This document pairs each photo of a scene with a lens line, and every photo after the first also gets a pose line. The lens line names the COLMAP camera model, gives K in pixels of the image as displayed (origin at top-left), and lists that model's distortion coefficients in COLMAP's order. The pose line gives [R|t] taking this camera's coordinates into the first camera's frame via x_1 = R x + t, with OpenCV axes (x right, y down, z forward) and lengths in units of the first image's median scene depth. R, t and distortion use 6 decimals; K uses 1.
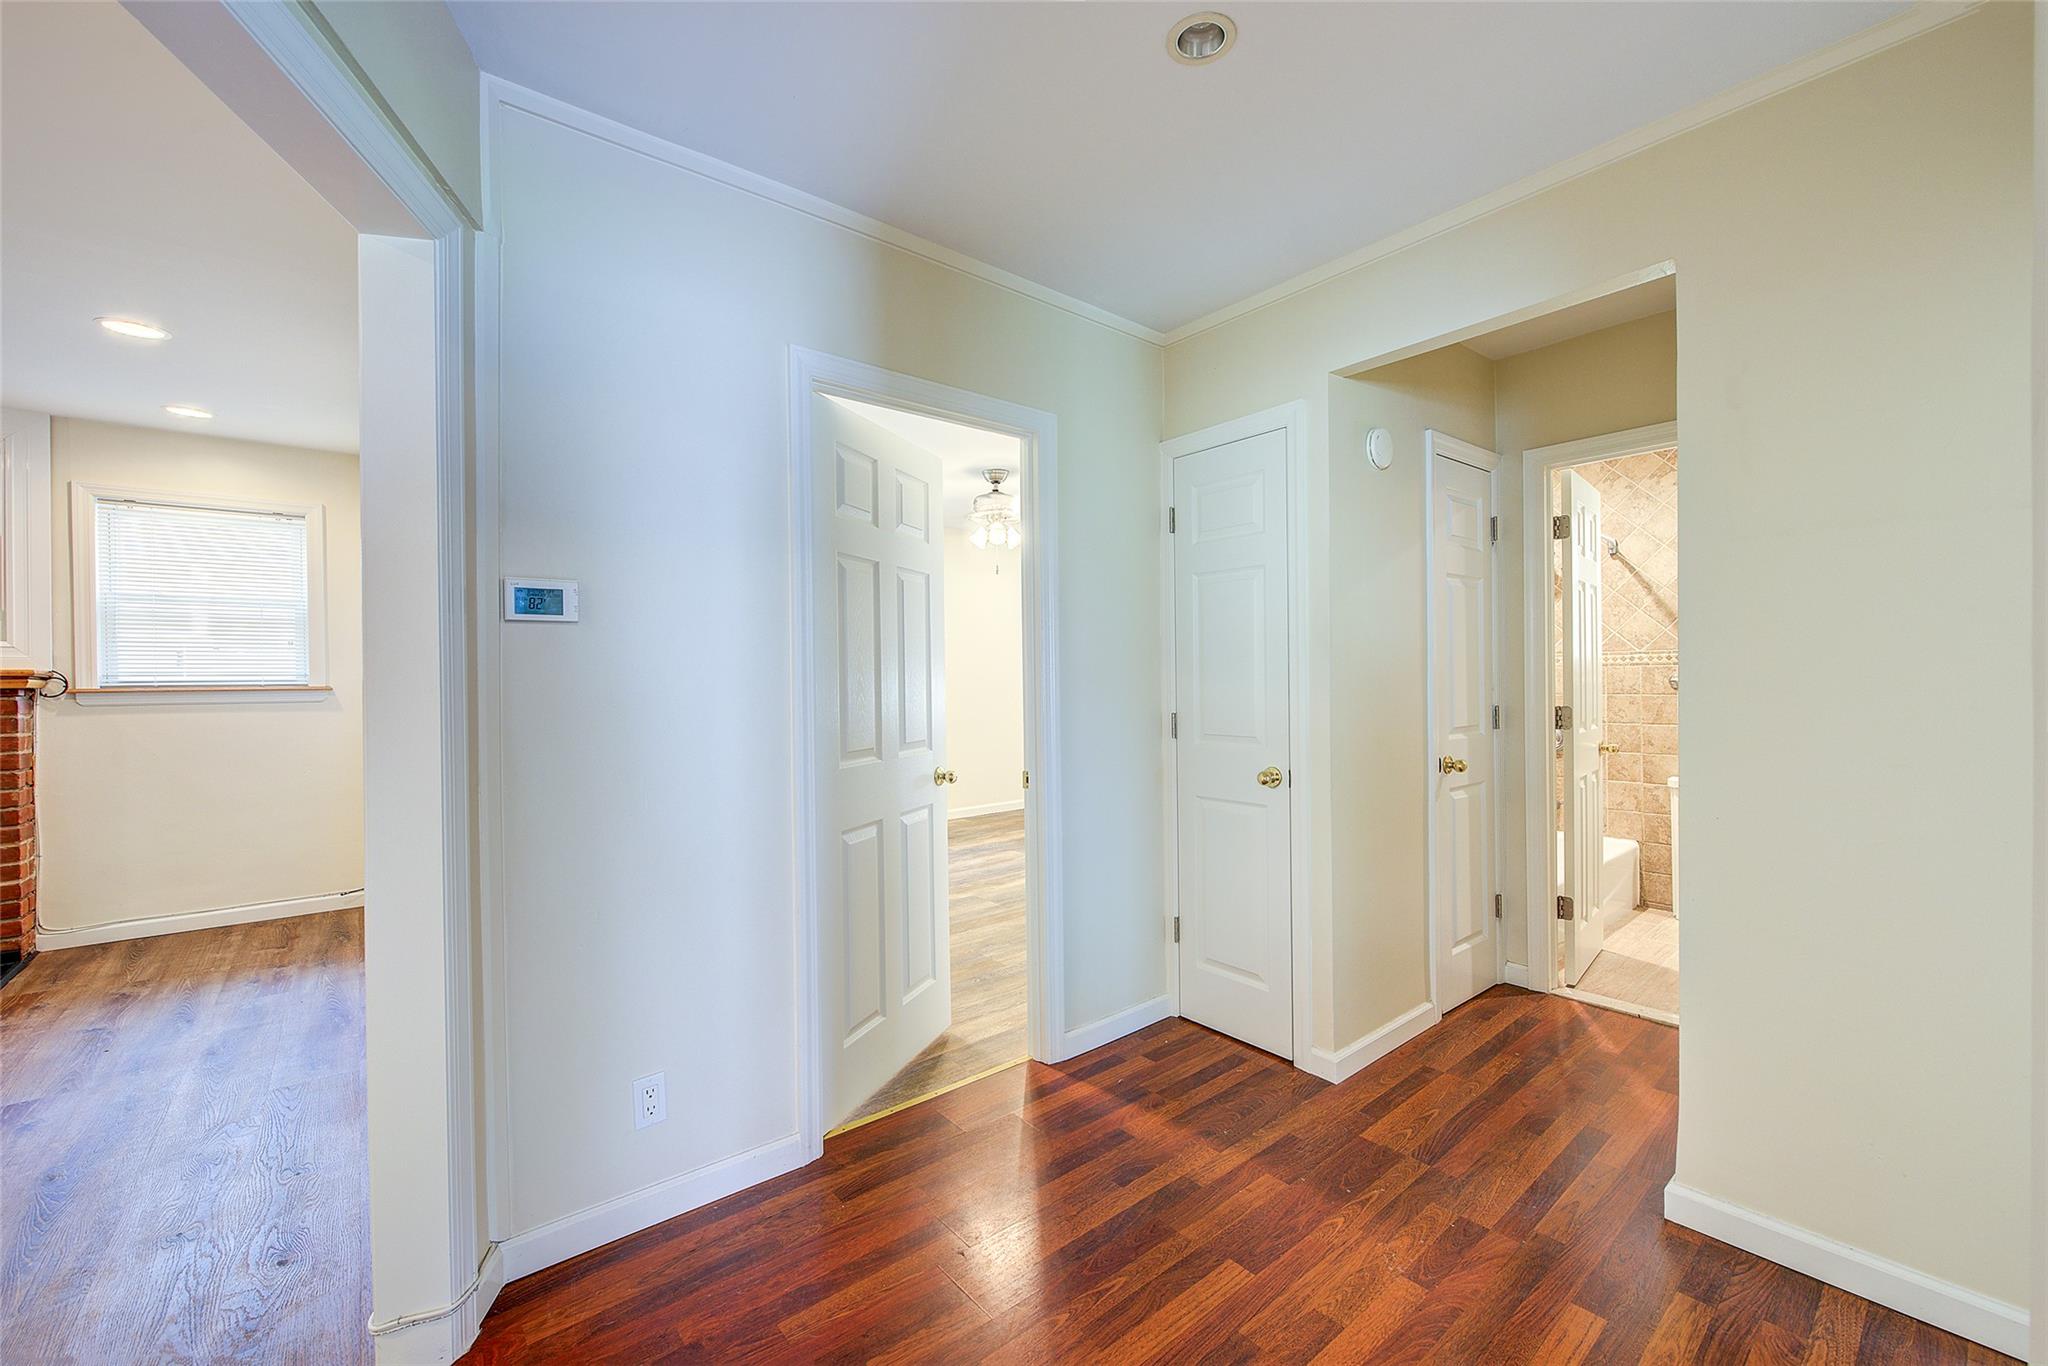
lens RADIAL K [[810.4, 0, 1057.5], [0, 810.4, 681.3], [0, 0, 1]] dist [0.002465, -0.003555]
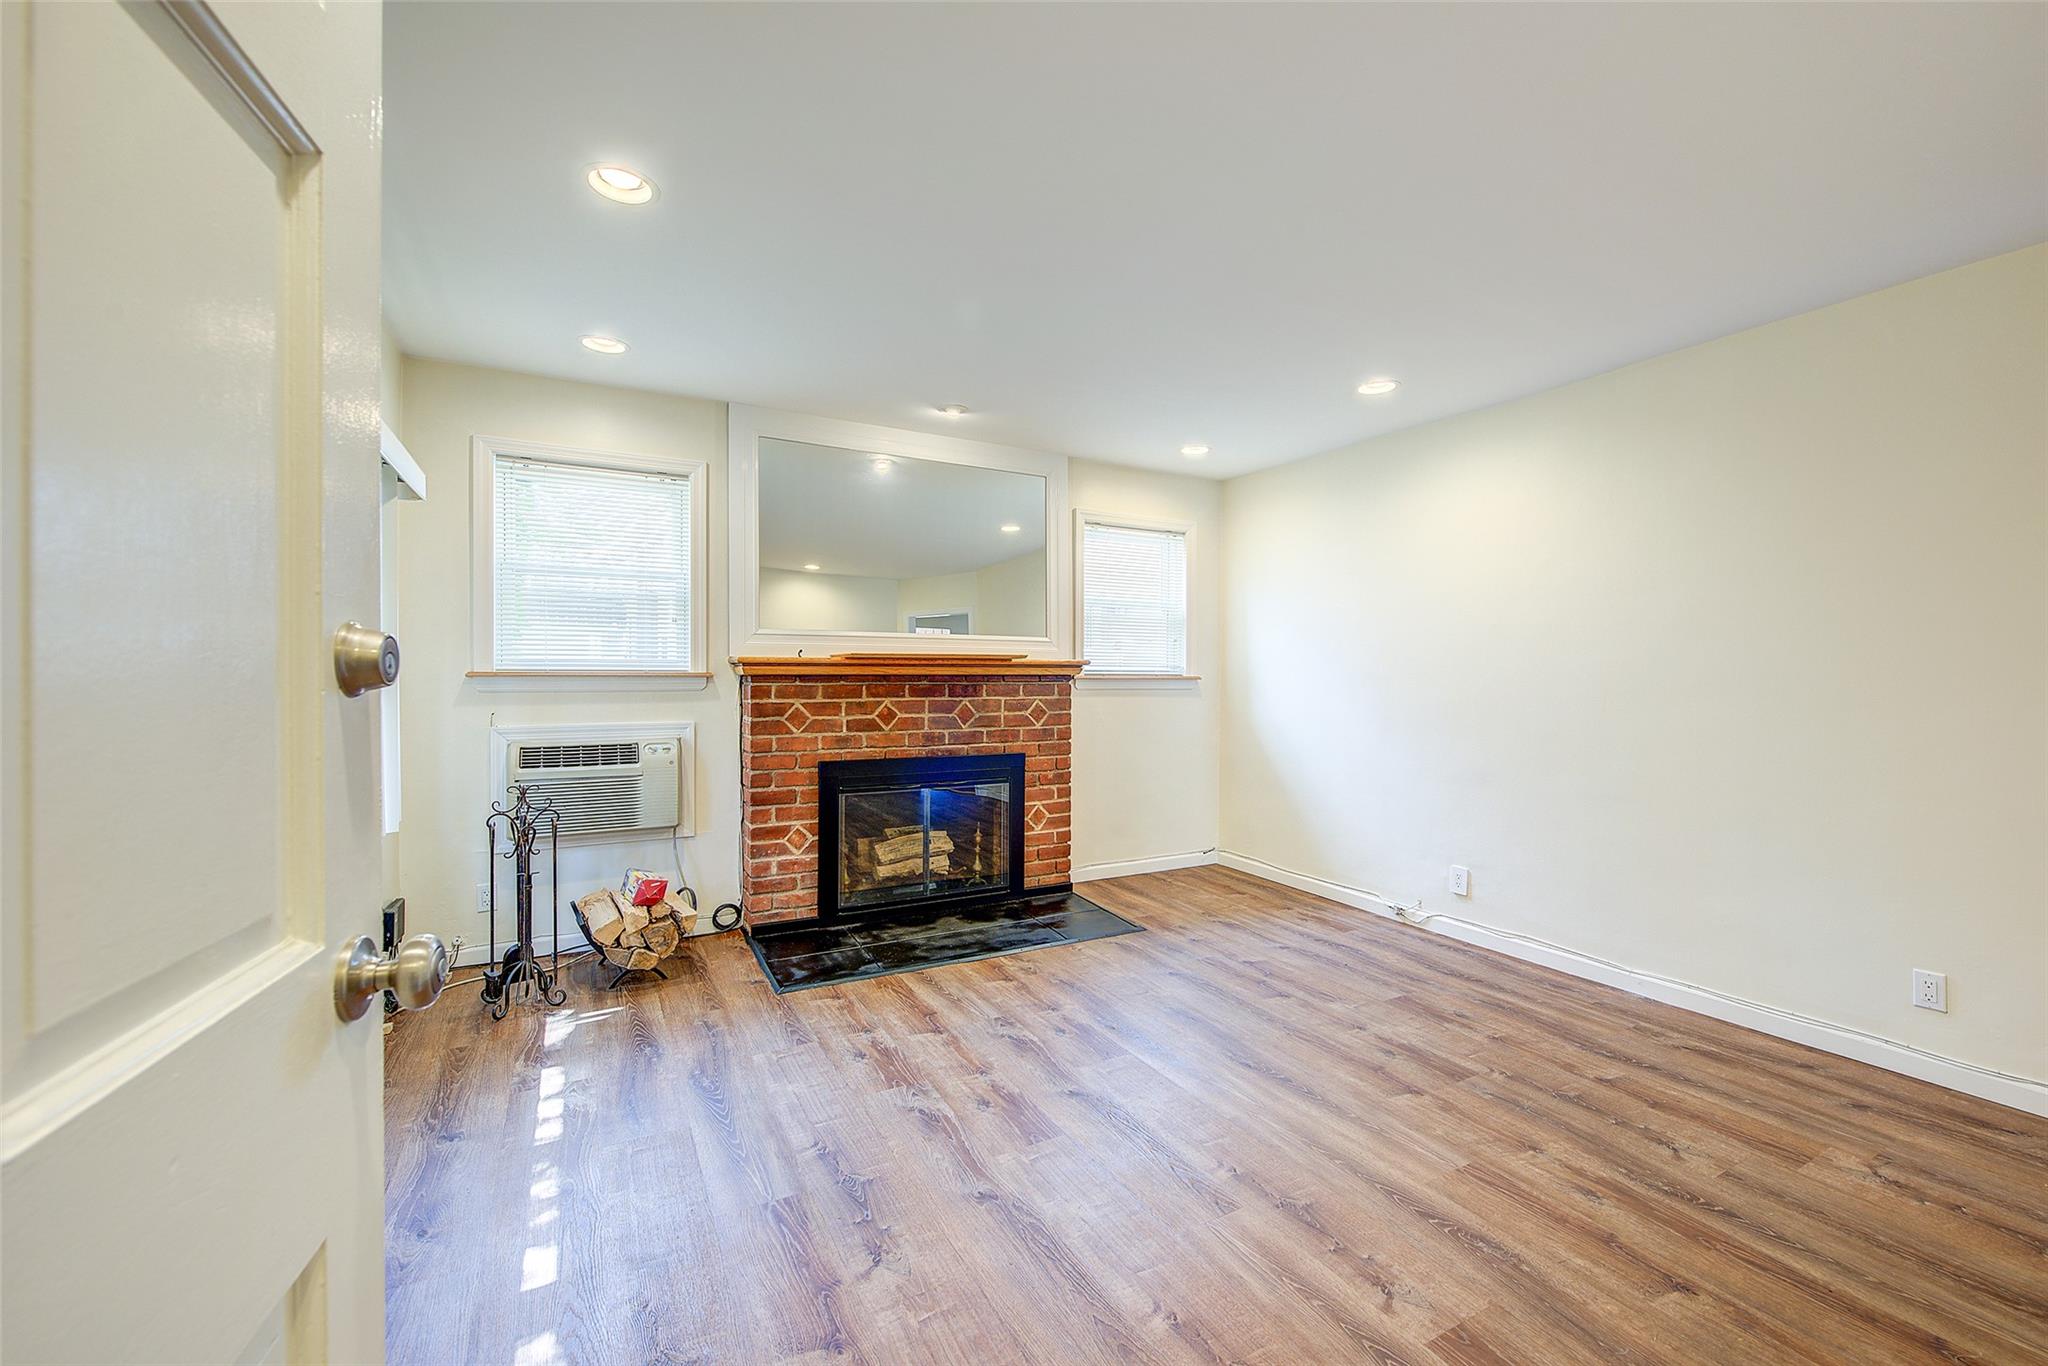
lens RADIAL K [[810.4, 0, 1043.4], [0, 810.4, 685.6], [0, 0, 1]] dist [0.002465, -0.003555]
pose [[0.982540, 0.011502, -0.185696, -1.081431], [-0.010602, 0.999927, 0.005840, 0.018560], [0.185749, -0.003770, 0.982590, -0.243292]]
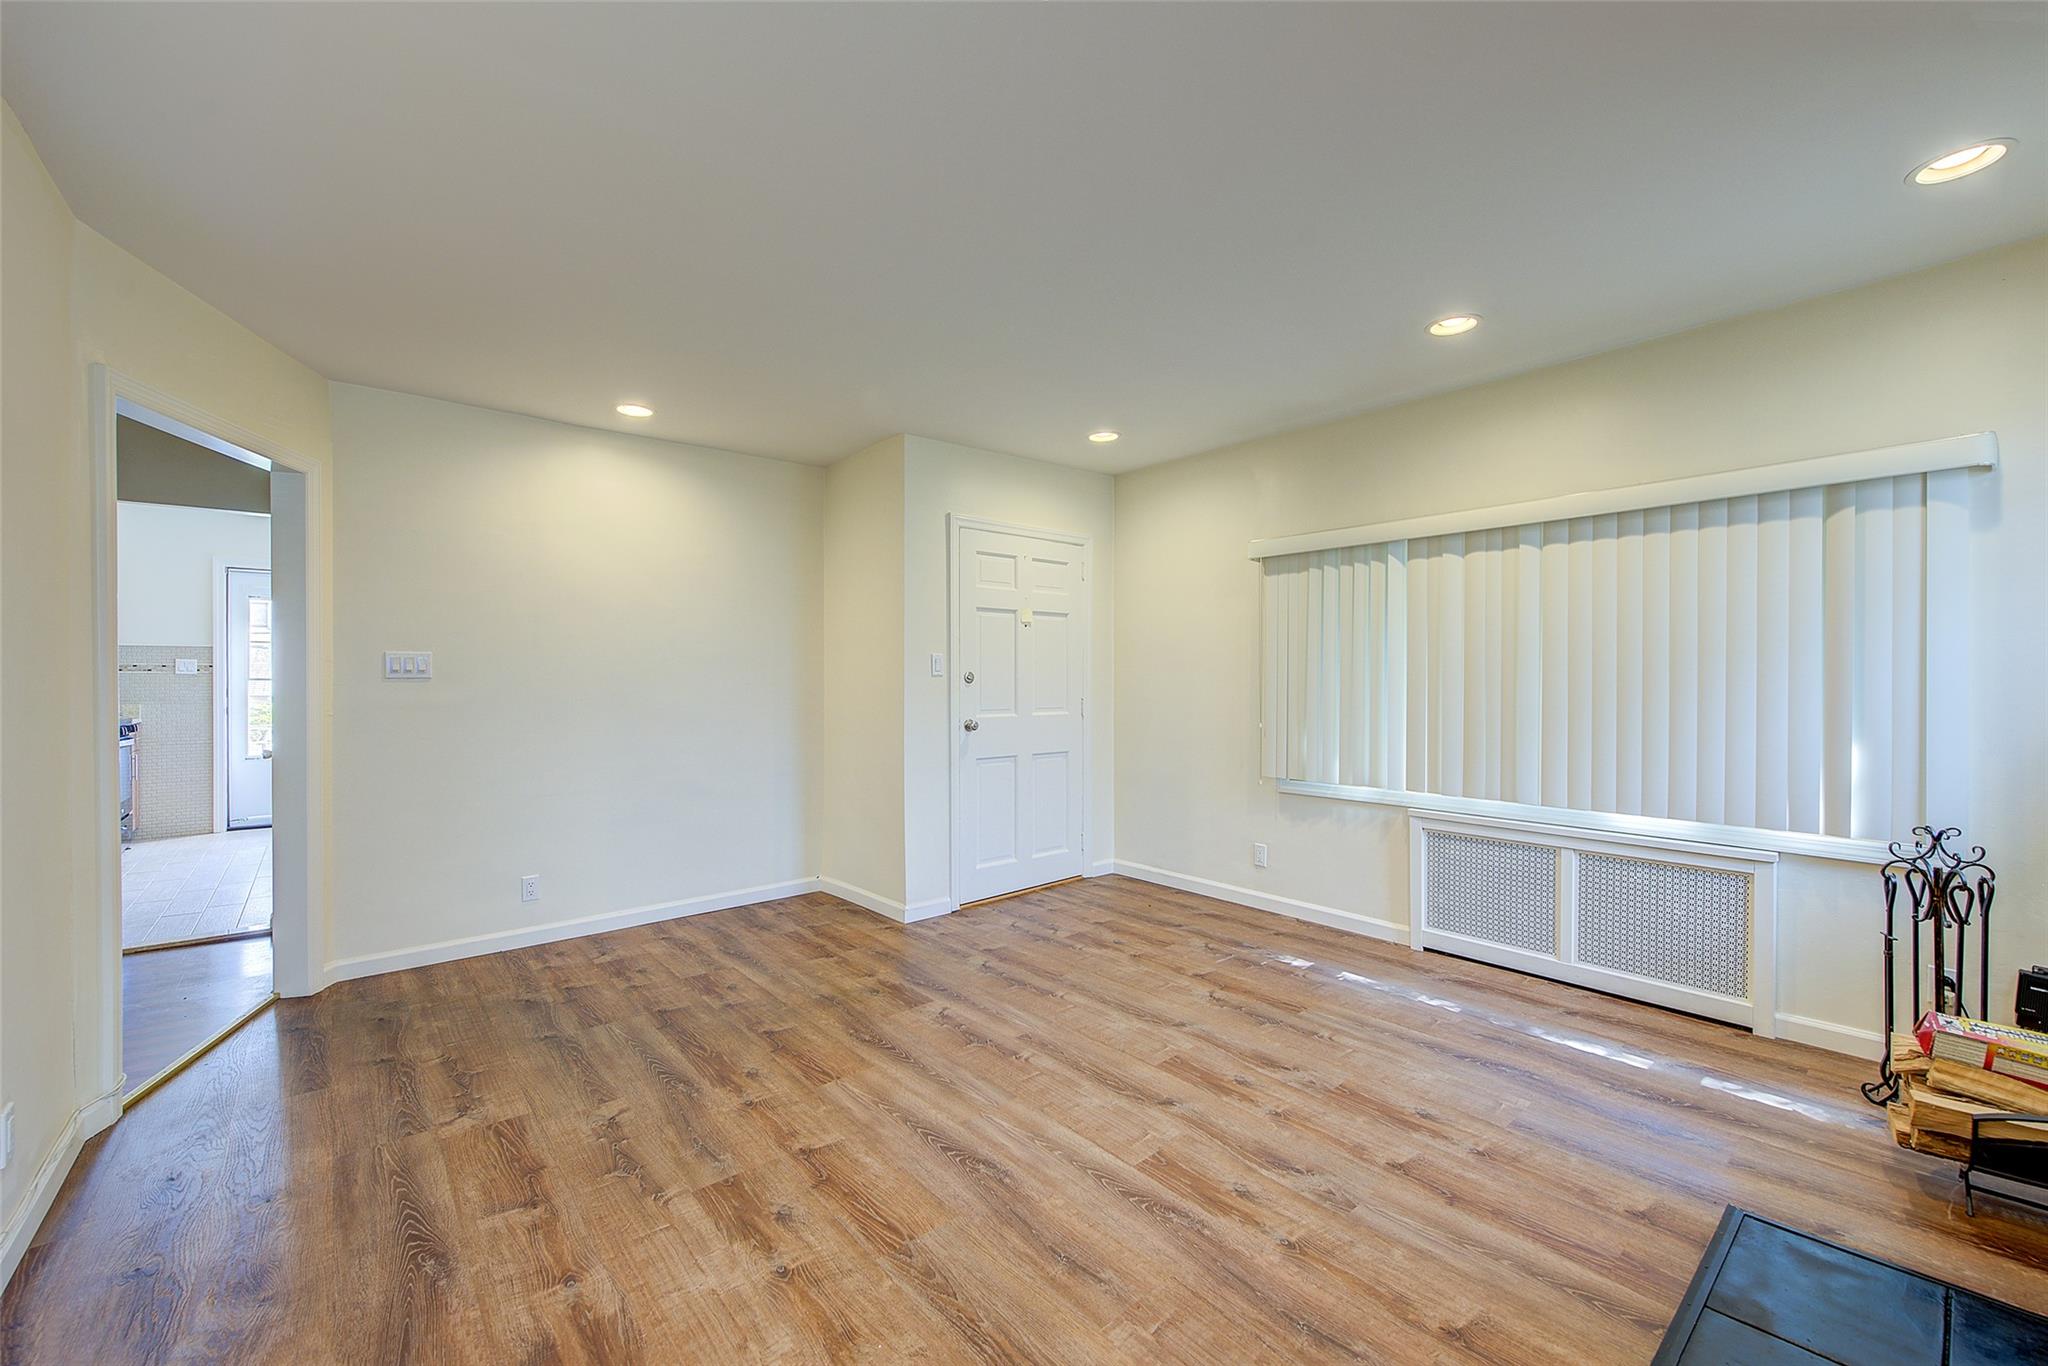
lens RADIAL K [[810.4, 0, 1019.0], [0, 810.4, 687.3], [0, 0, 1]] dist [0.002465, -0.003555]
pose [[-0.999863, 0.009528, 0.013569, -1.067597], [0.009753, 0.999814, 0.016613, 0.008300], [-0.013408, 0.016743, -0.999770, 1.040989]]
